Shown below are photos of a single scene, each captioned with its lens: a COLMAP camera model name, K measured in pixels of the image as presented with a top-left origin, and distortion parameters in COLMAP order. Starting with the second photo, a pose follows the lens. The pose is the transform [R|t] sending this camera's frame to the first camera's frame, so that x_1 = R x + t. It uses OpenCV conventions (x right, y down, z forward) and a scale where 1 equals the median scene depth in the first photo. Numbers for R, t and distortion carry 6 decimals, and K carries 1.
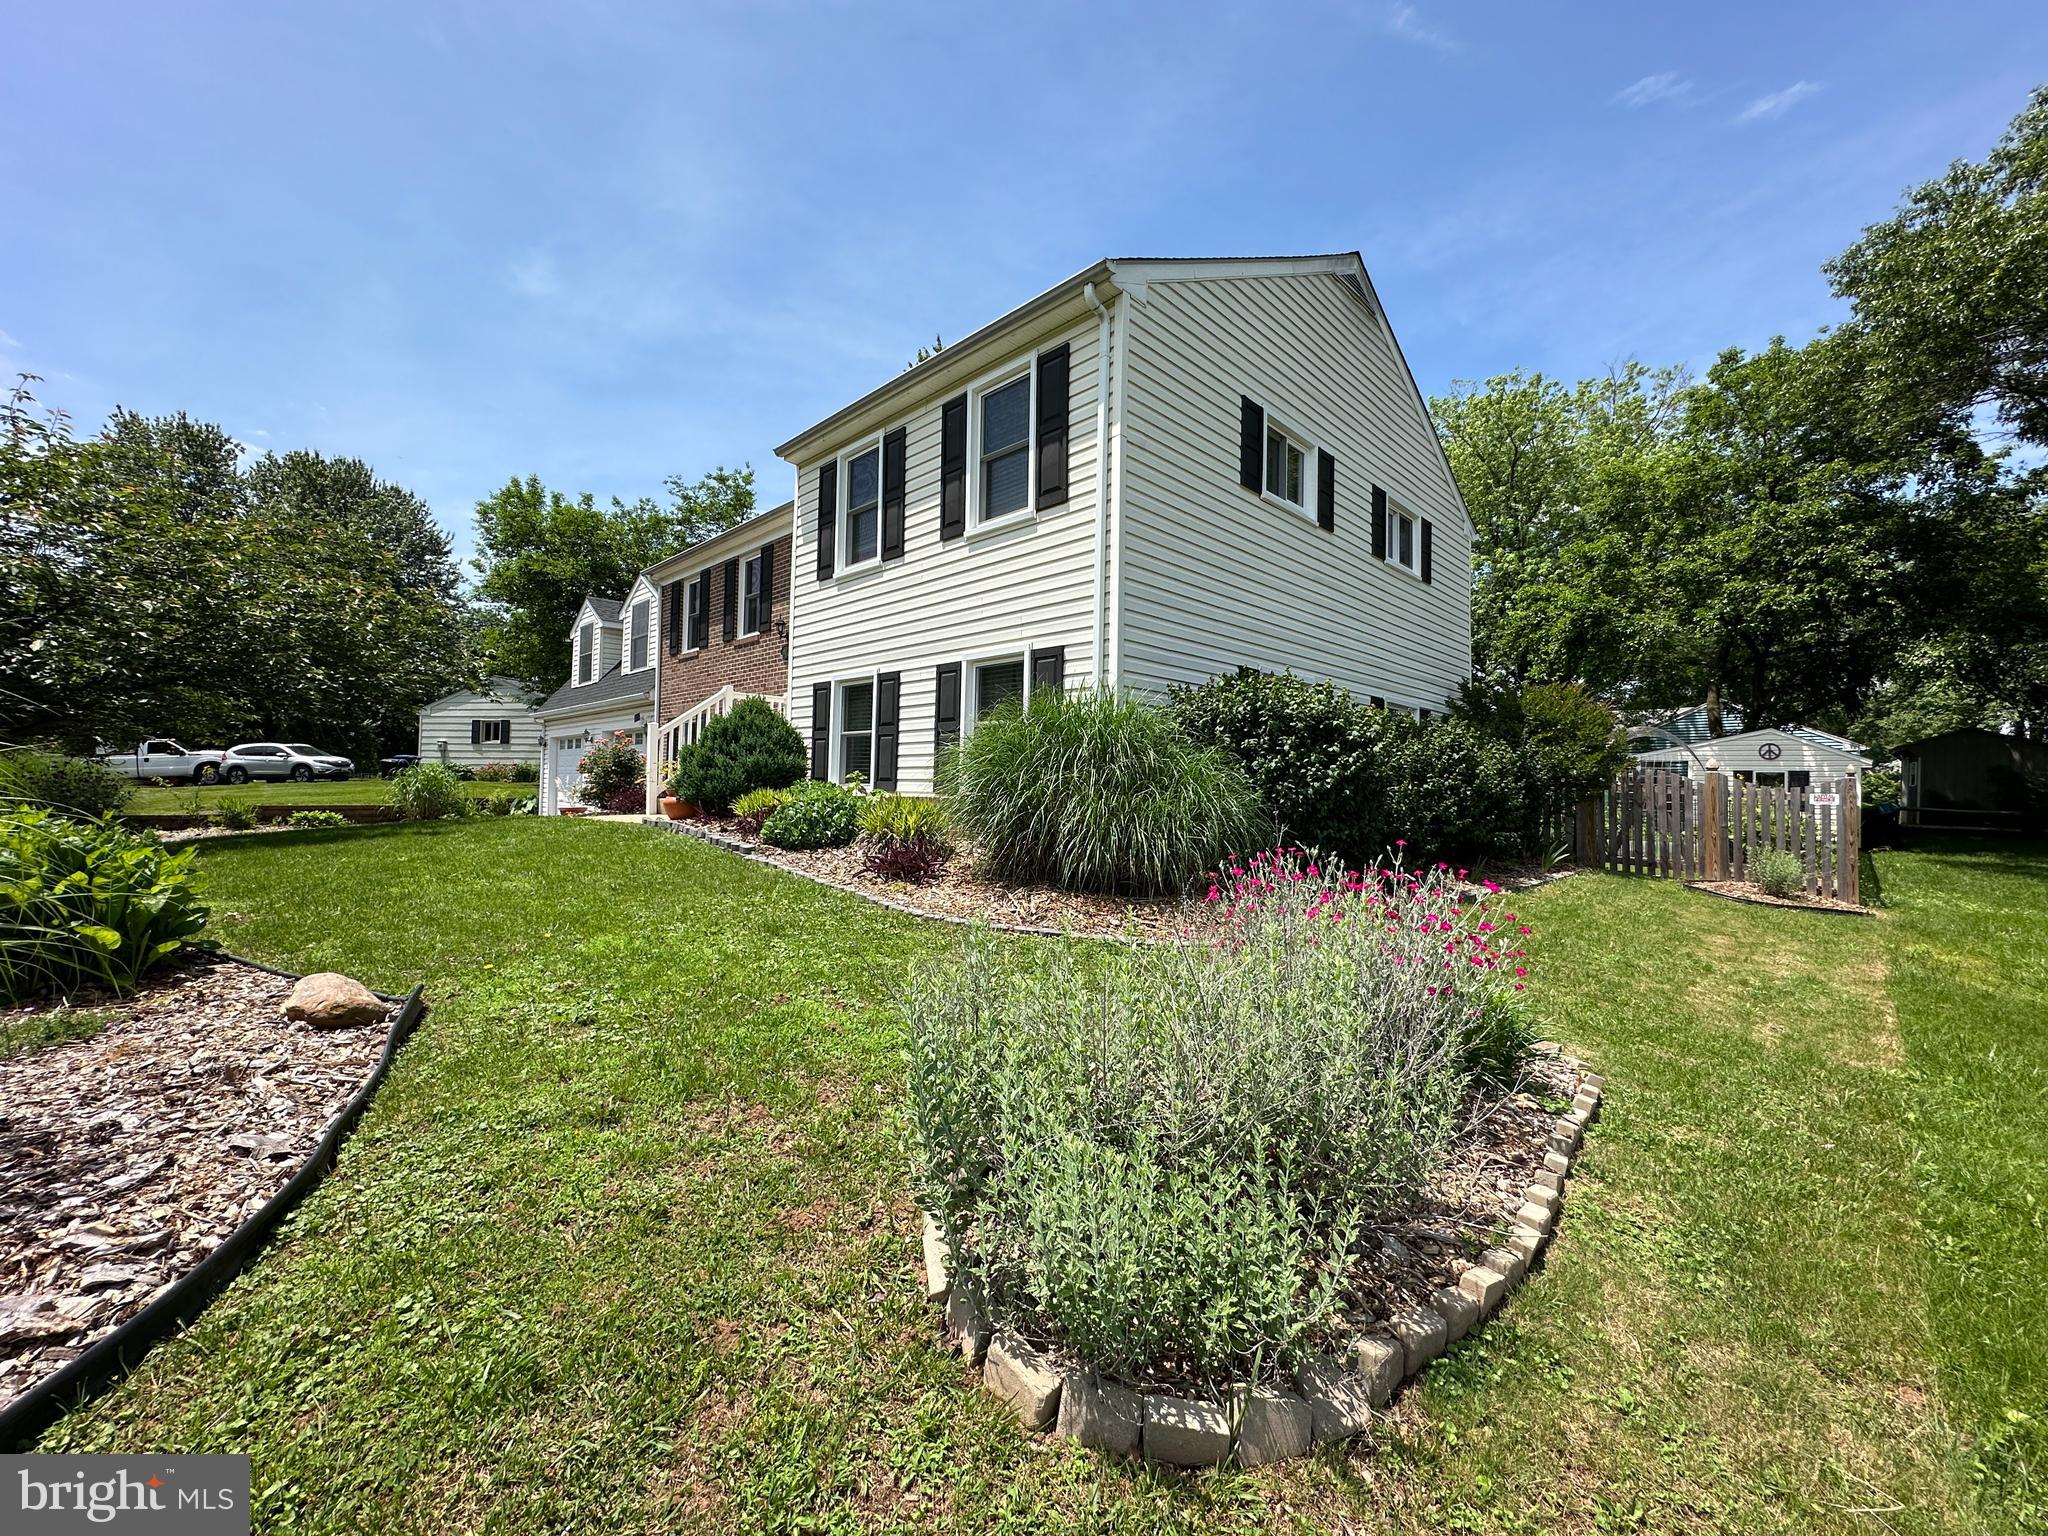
lens RADIAL K [[816.2, 0, 1023.6], [0, 816.2, 765.7], [0, 0, 1]] dist [0.000252, 0.000151]
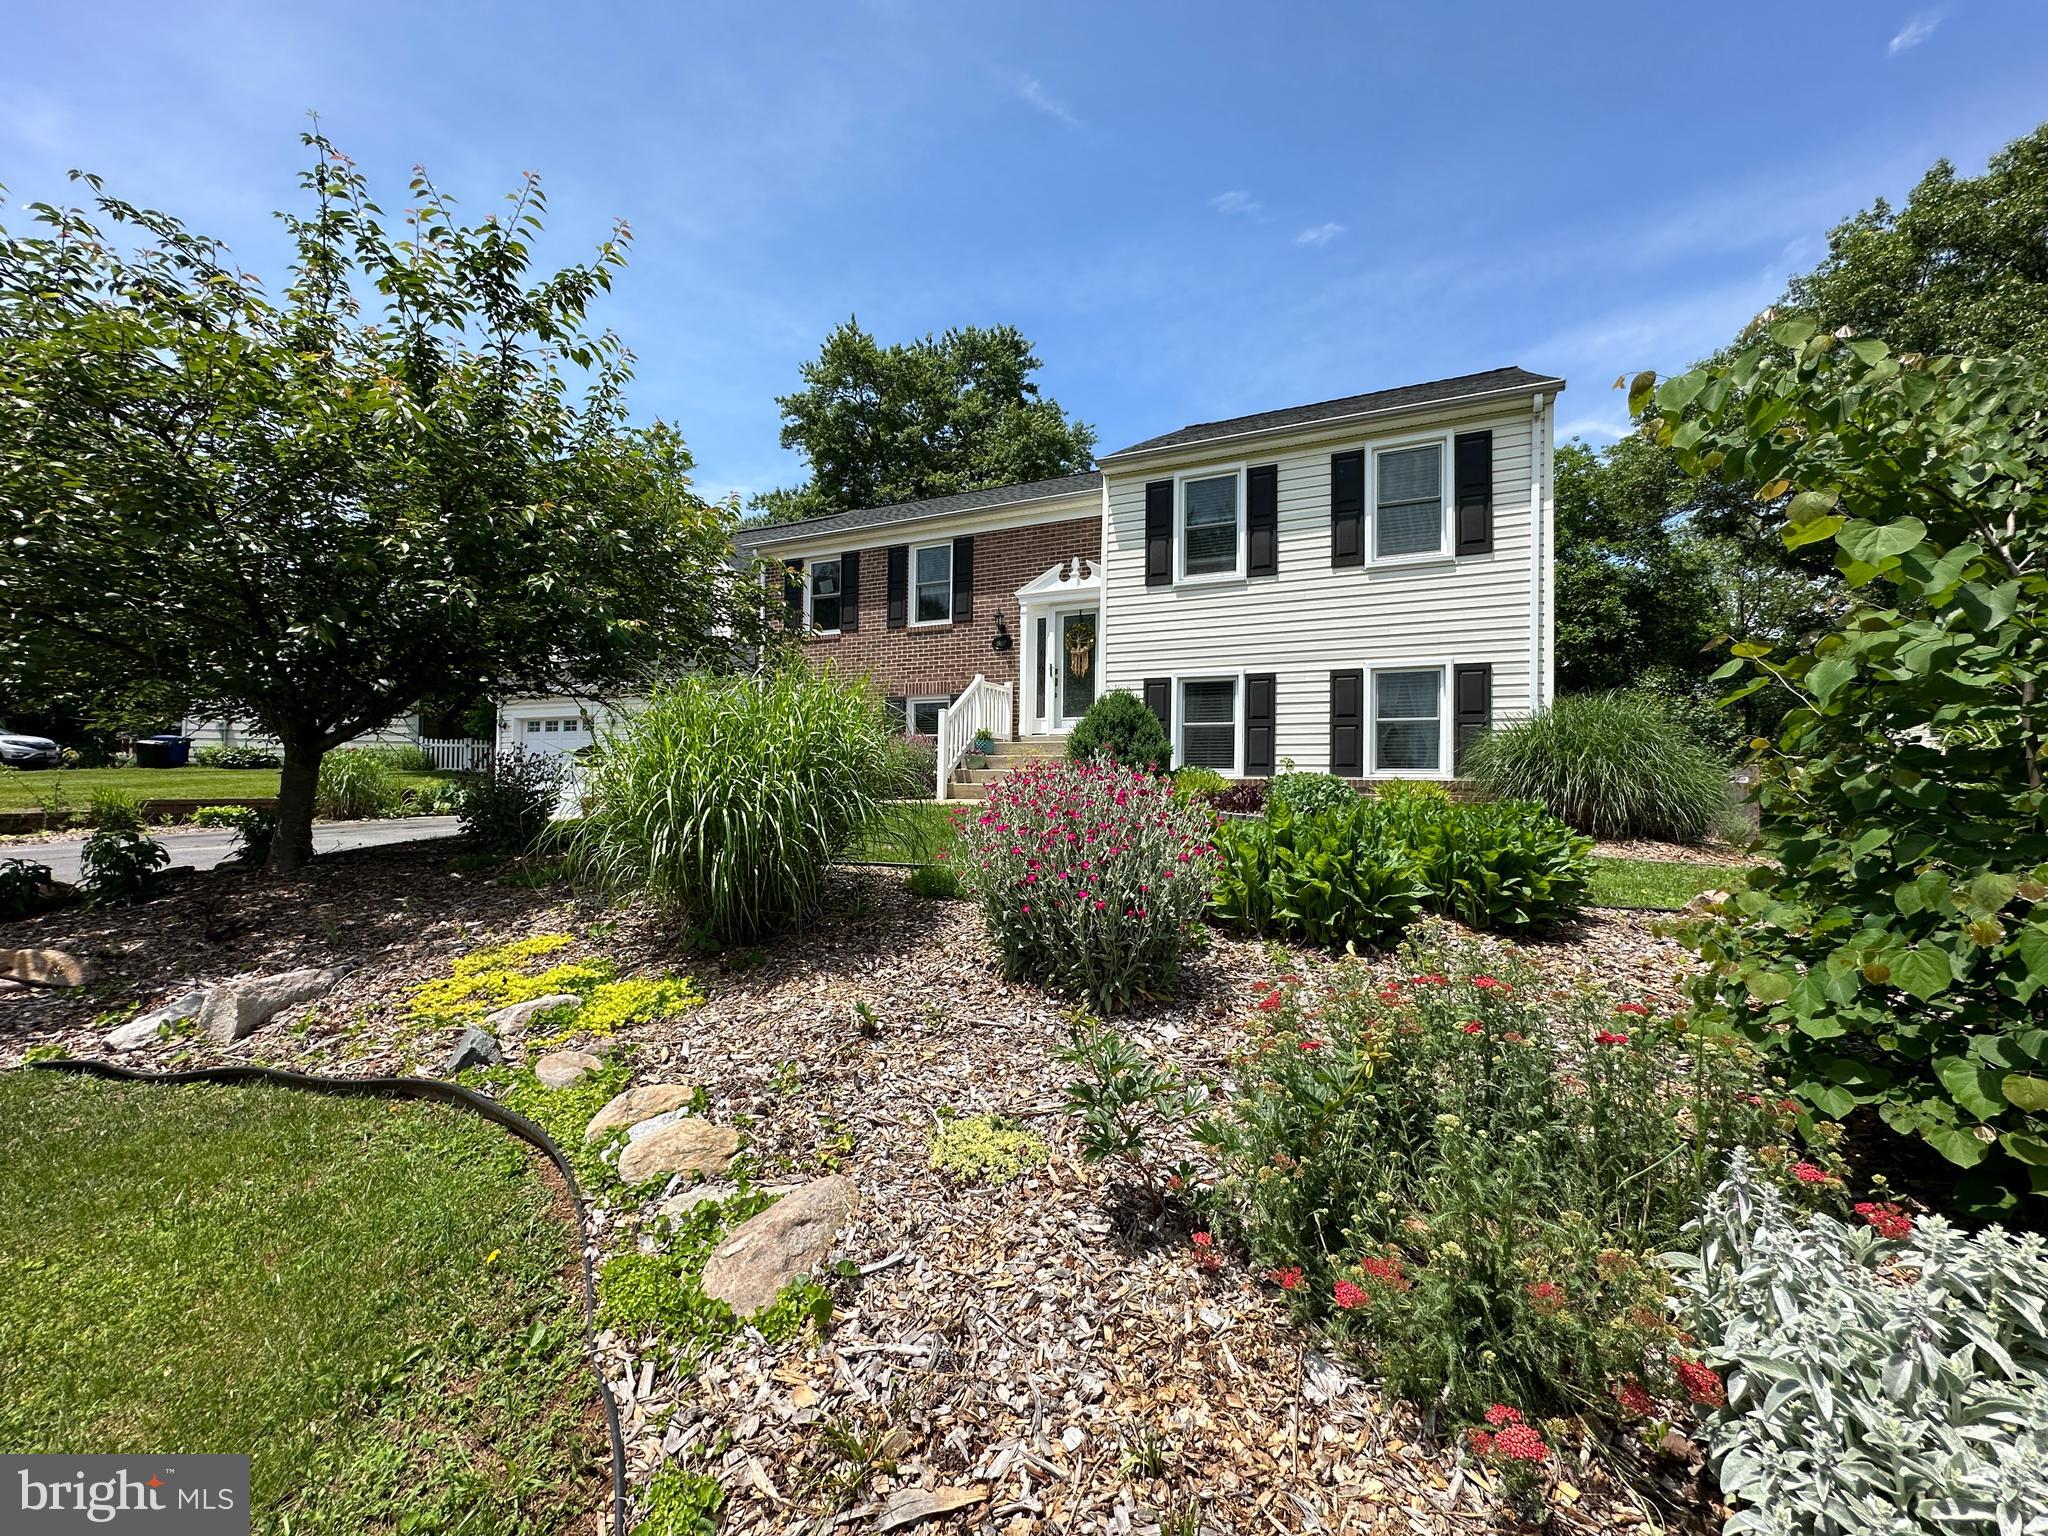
lens RADIAL K [[816.2, 0, 1022.0], [0, 816.2, 770.6], [0, 0, 1]] dist [0.000252, 0.000151]
pose [[0.940968, 0.003275, 0.338480, -0.892905], [-0.007963, 0.999891, 0.012462, 0.013553], [-0.338402, -0.014422, 0.940891, 0.014076]]
